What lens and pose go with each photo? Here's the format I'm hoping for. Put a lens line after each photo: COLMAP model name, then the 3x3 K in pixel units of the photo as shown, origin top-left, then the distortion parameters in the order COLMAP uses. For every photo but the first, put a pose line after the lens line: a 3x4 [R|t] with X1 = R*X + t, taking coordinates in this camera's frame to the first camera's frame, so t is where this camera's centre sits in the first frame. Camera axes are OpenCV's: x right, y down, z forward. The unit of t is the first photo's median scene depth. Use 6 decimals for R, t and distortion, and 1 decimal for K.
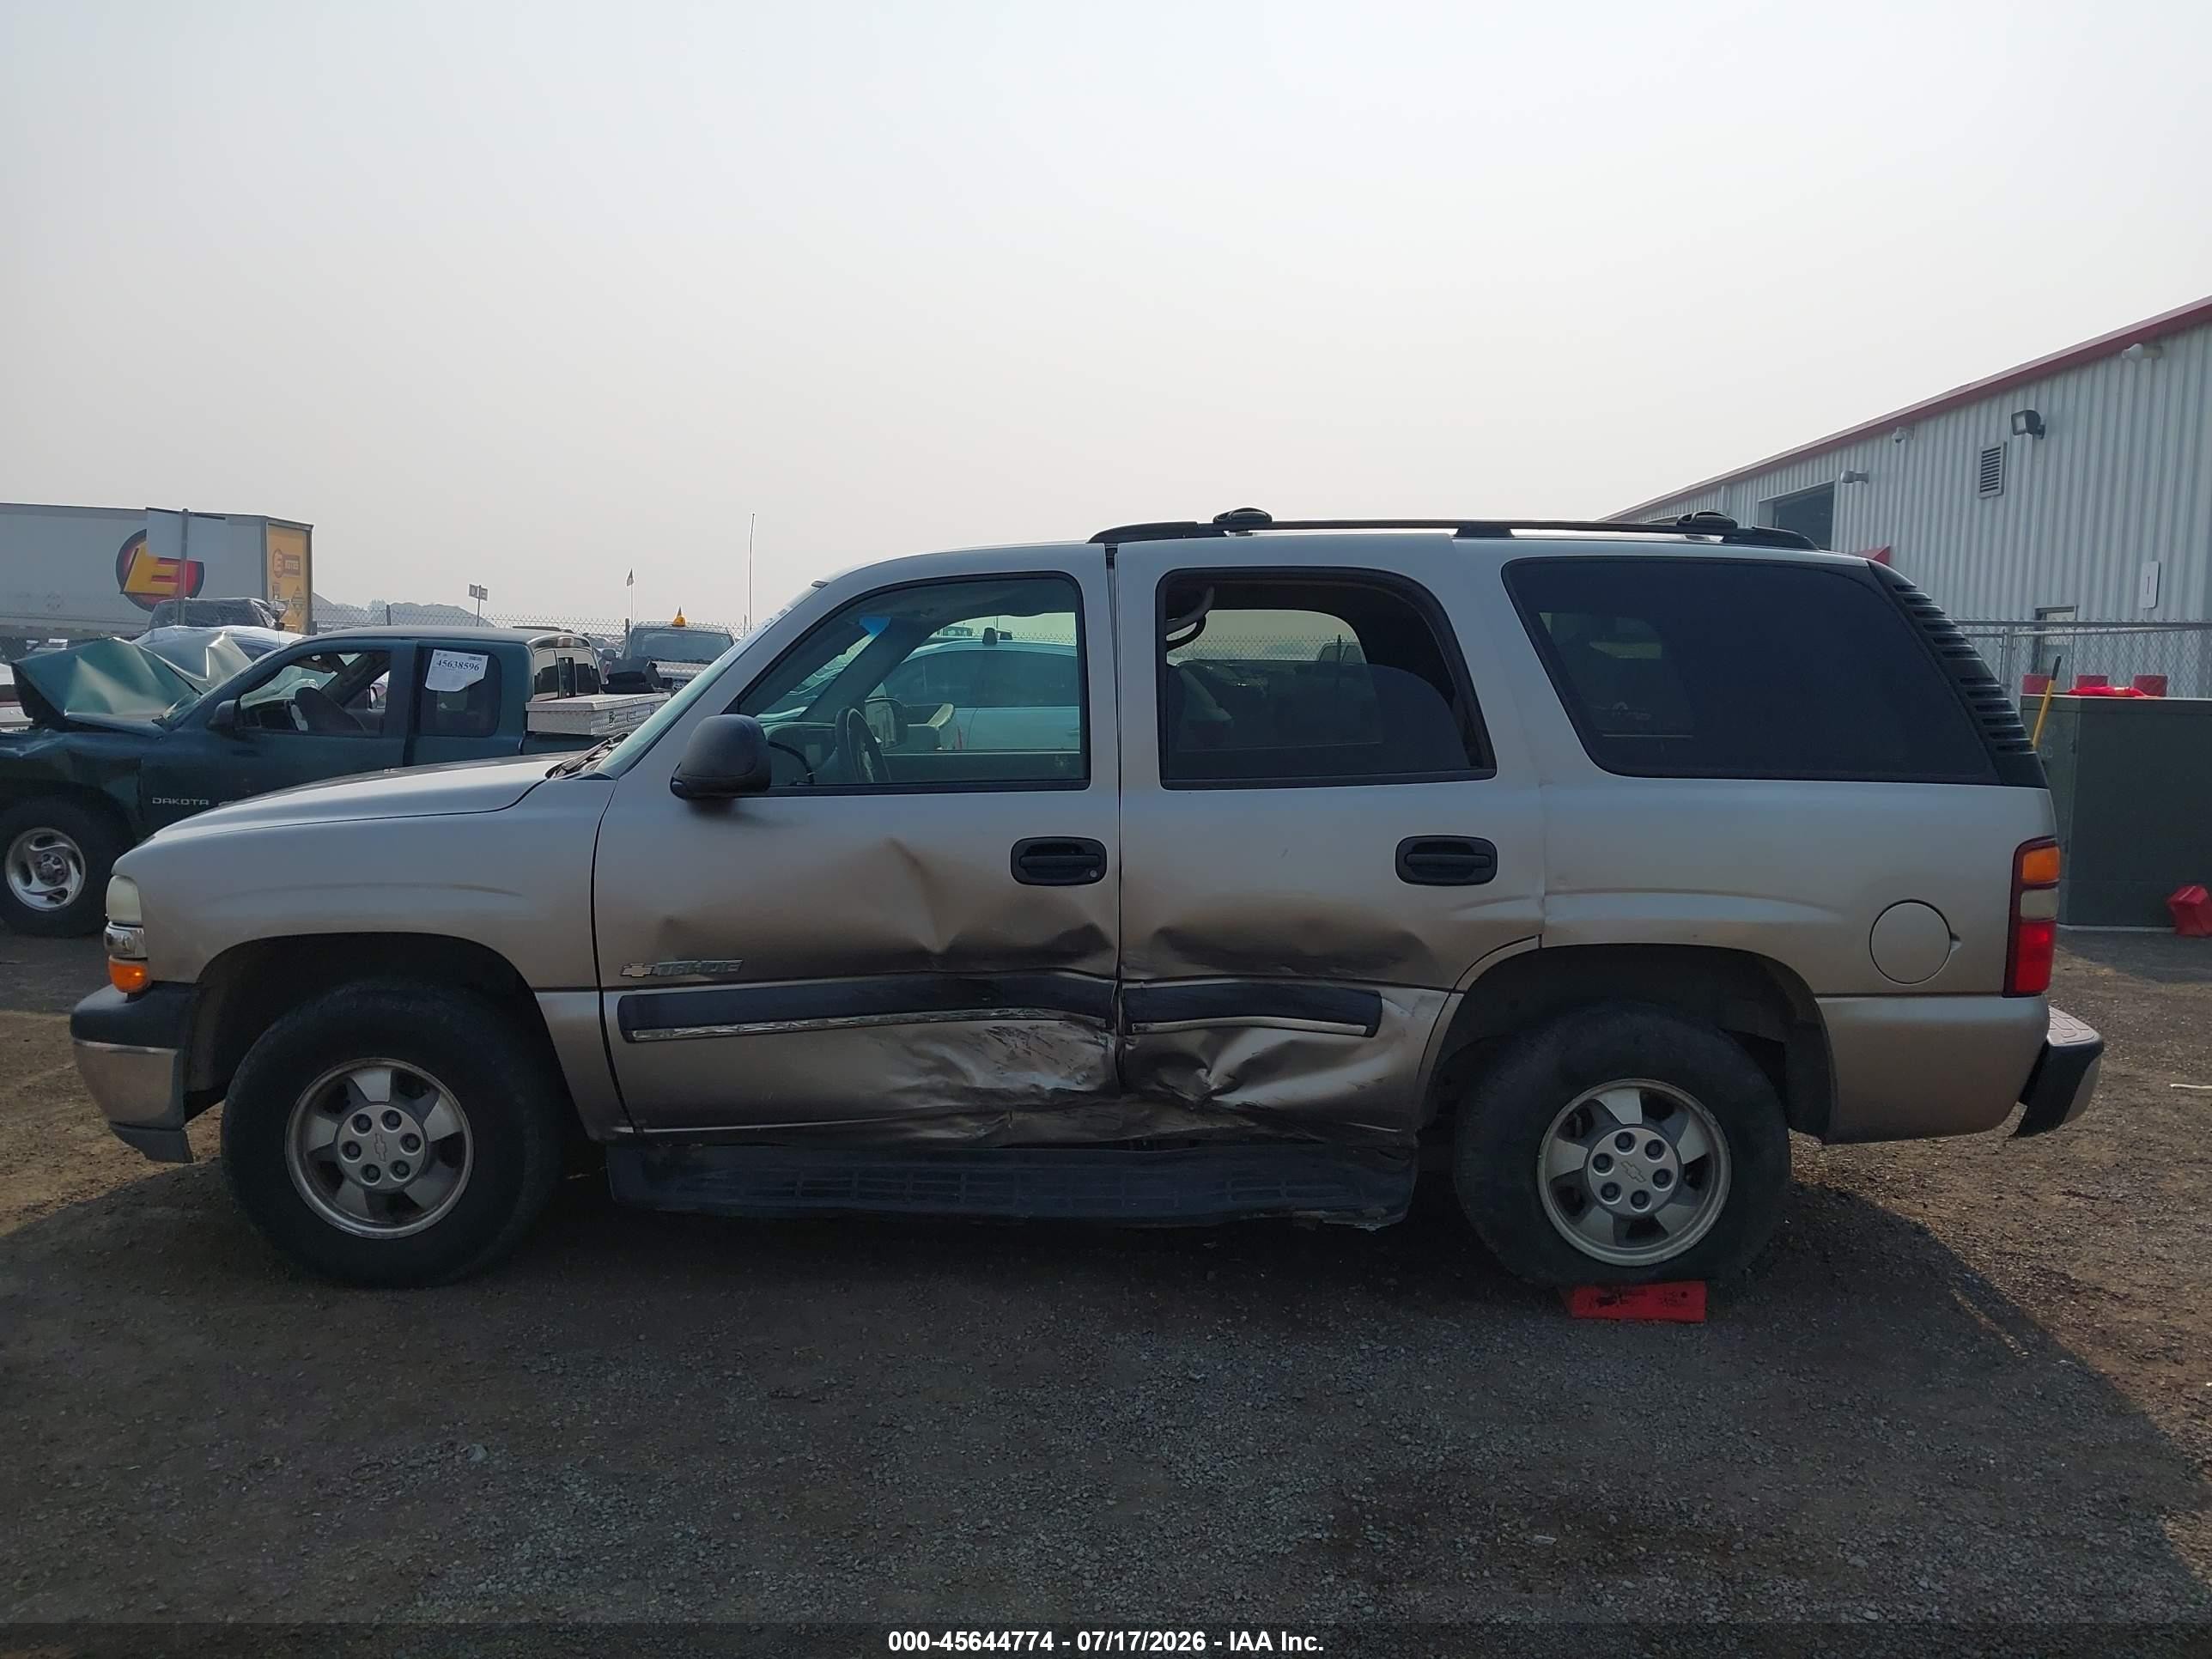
lens RADIAL K [[1769.2, 0, 1097.7], [0, 1769.2, 816.9], [0, 0, 1]] dist [0.029056, -0.049712]
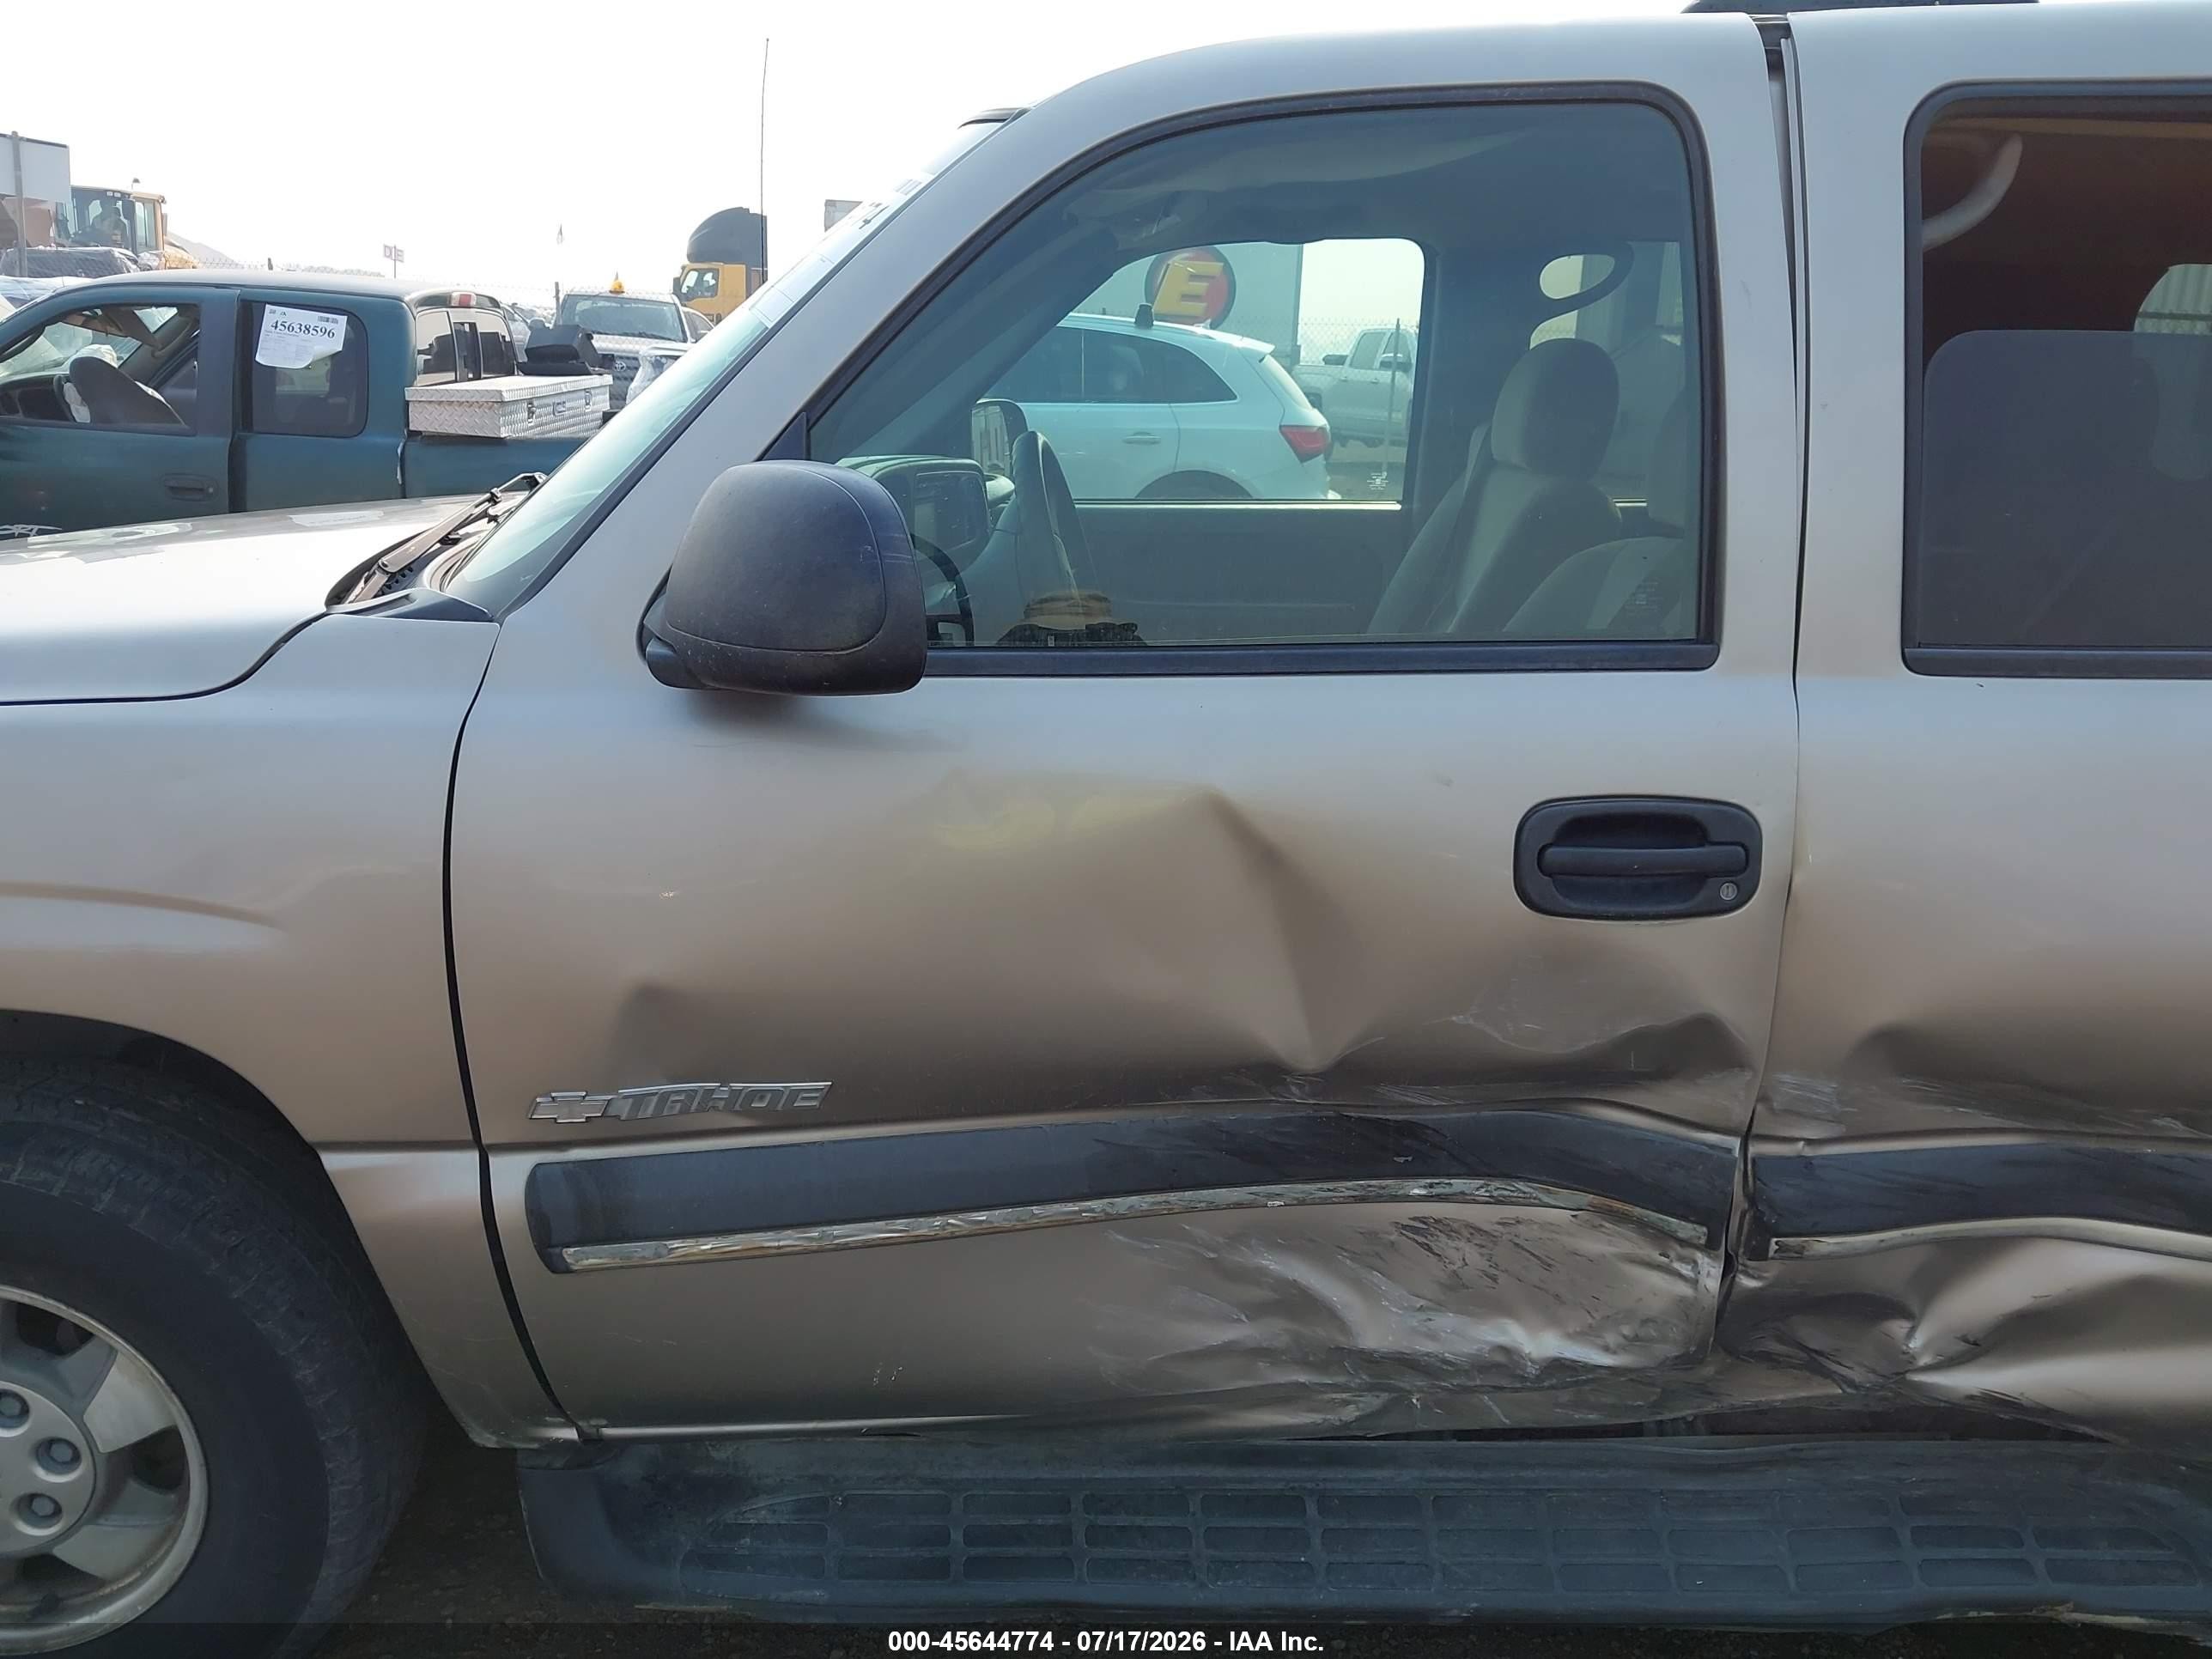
lens RADIAL K [[1769.2, 0, 1097.9], [0, 1769.2, 837.8], [0, 0, 1]] dist [0.029056, -0.049712]
pose [[0.999488, 0.013998, 0.028766, -0.149491], [-0.018975, 0.983340, 0.180783, -0.046926], [-0.025756, -0.181236, 0.983102, 0.600034]]
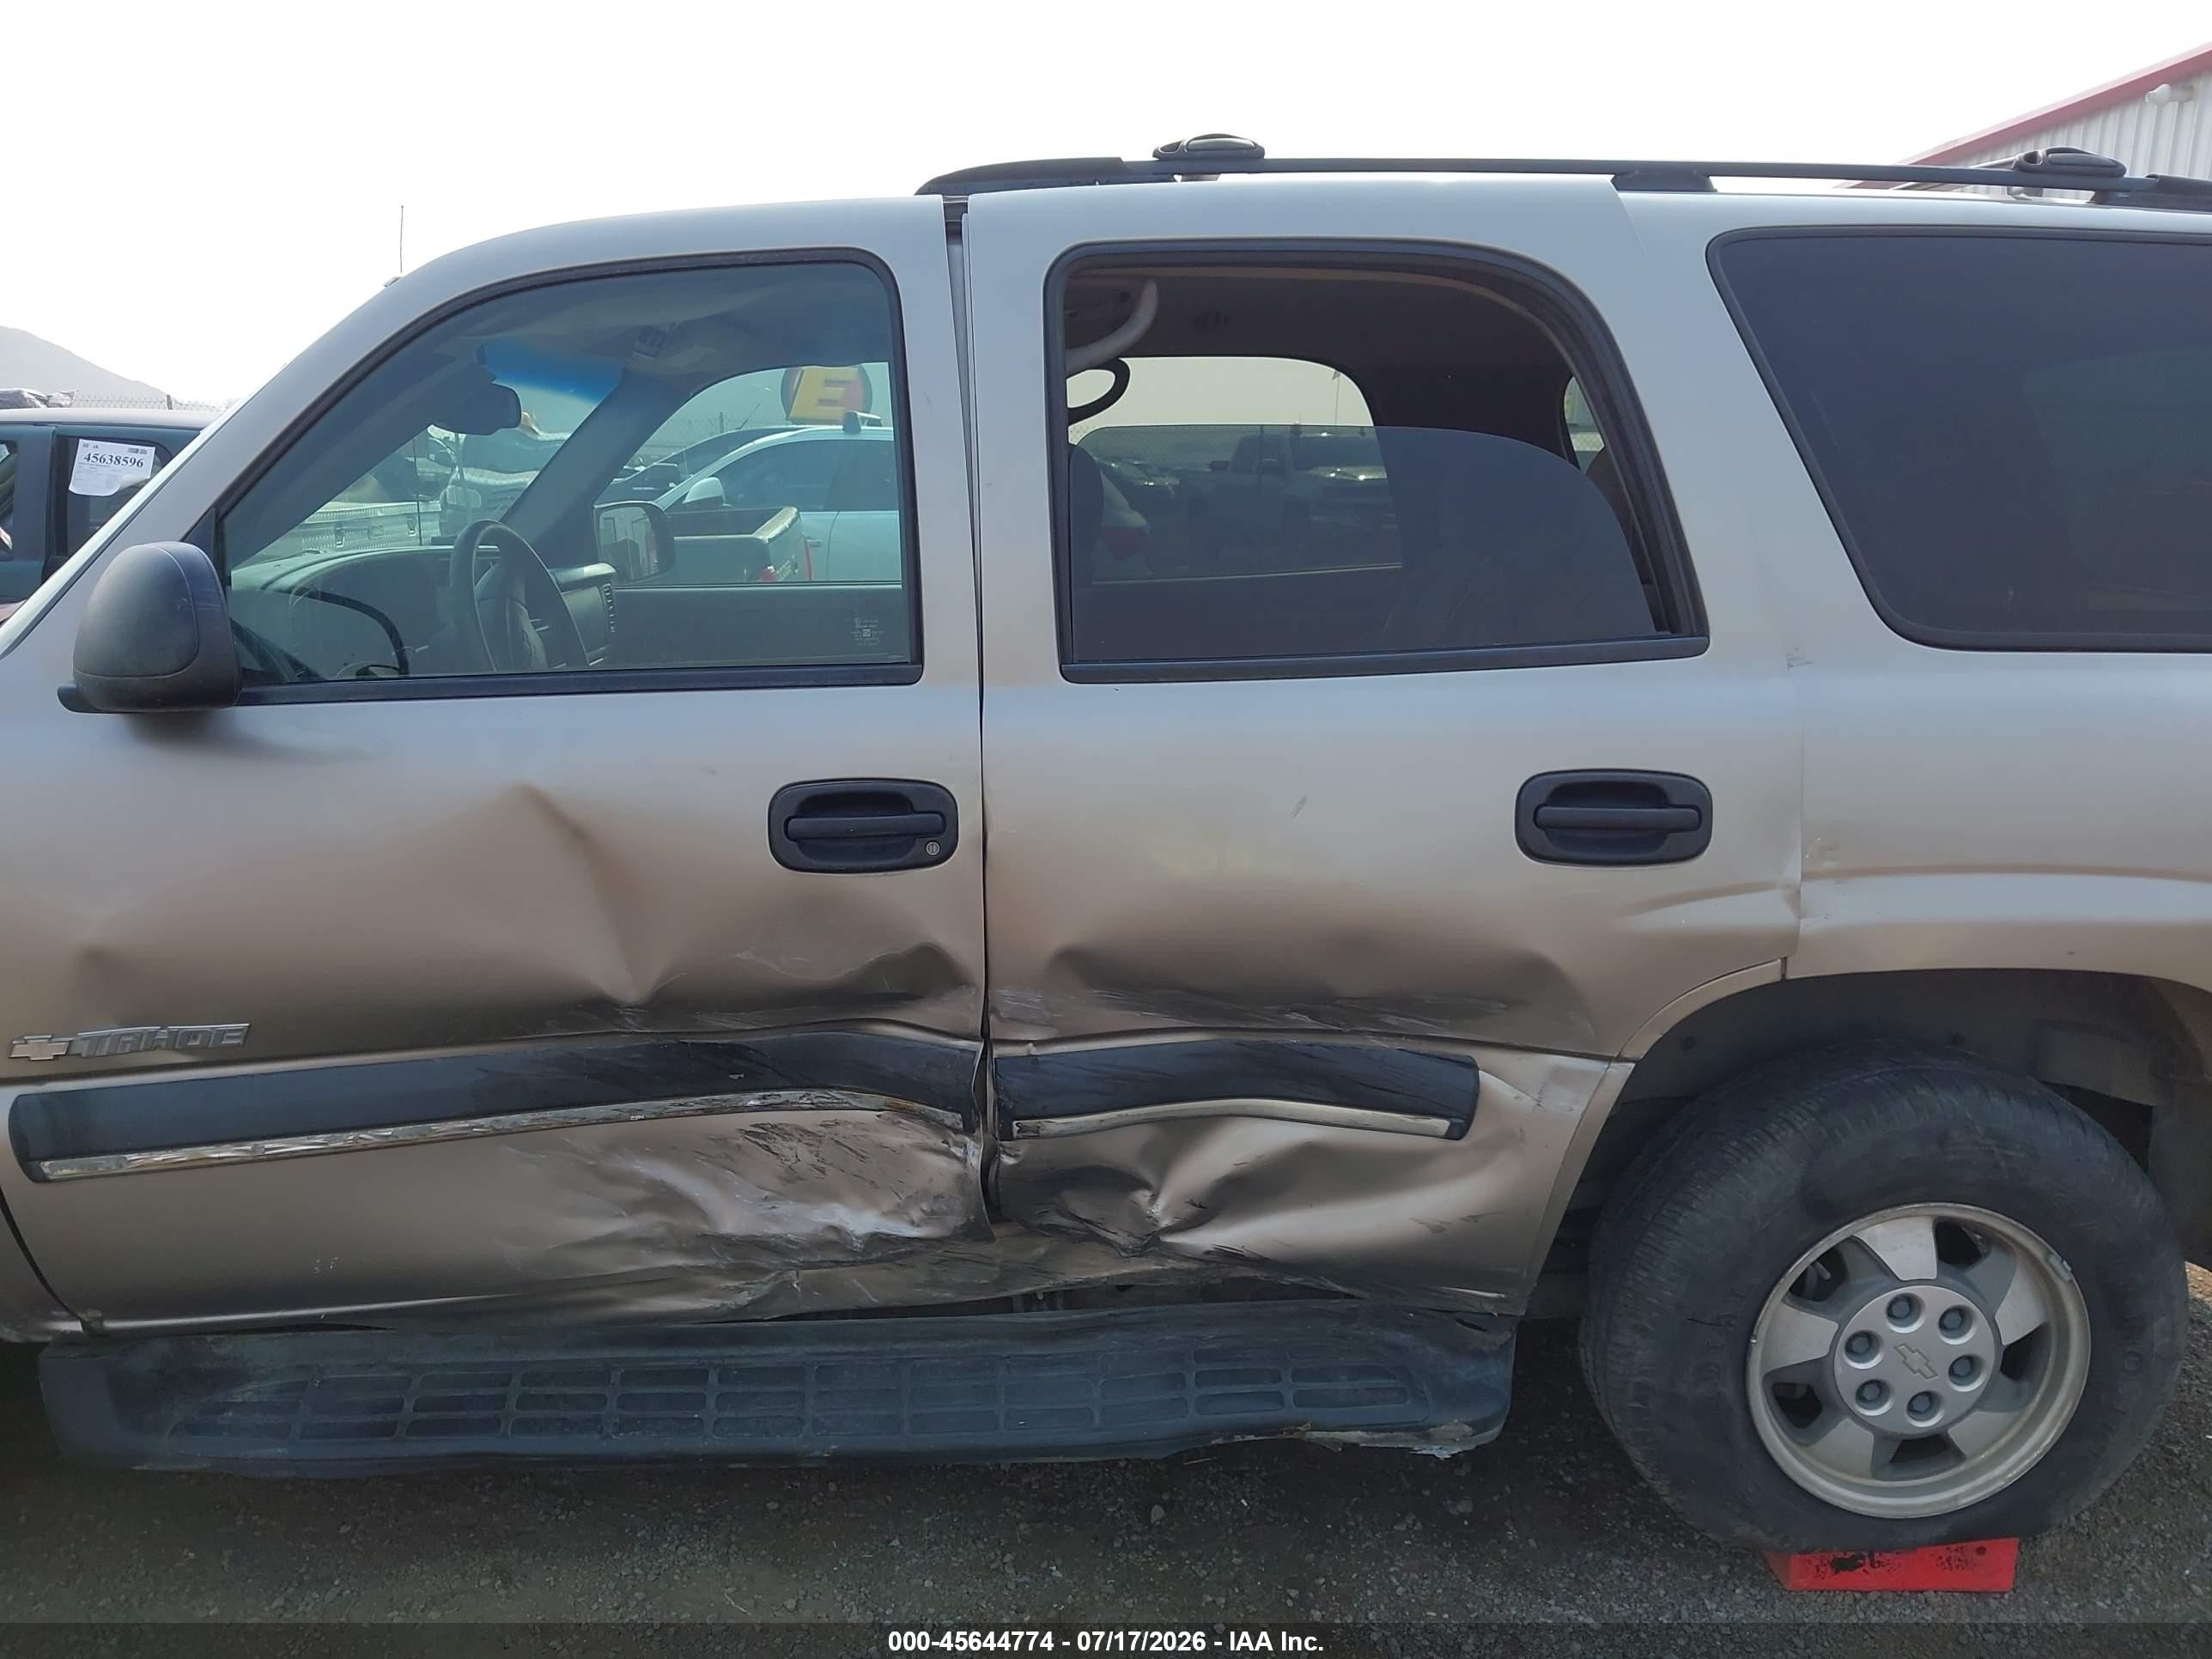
lens RADIAL K [[1769.2, 0, 1100.7], [0, 1769.2, 825.2], [0, 0, 1]] dist [0.029056, -0.049712]
pose [[0.998256, -0.016240, 0.056748, 0.017089], [0.009606, 0.993287, 0.115275, -0.032796], [-0.058239, -0.114529, 0.991711, 0.470154]]
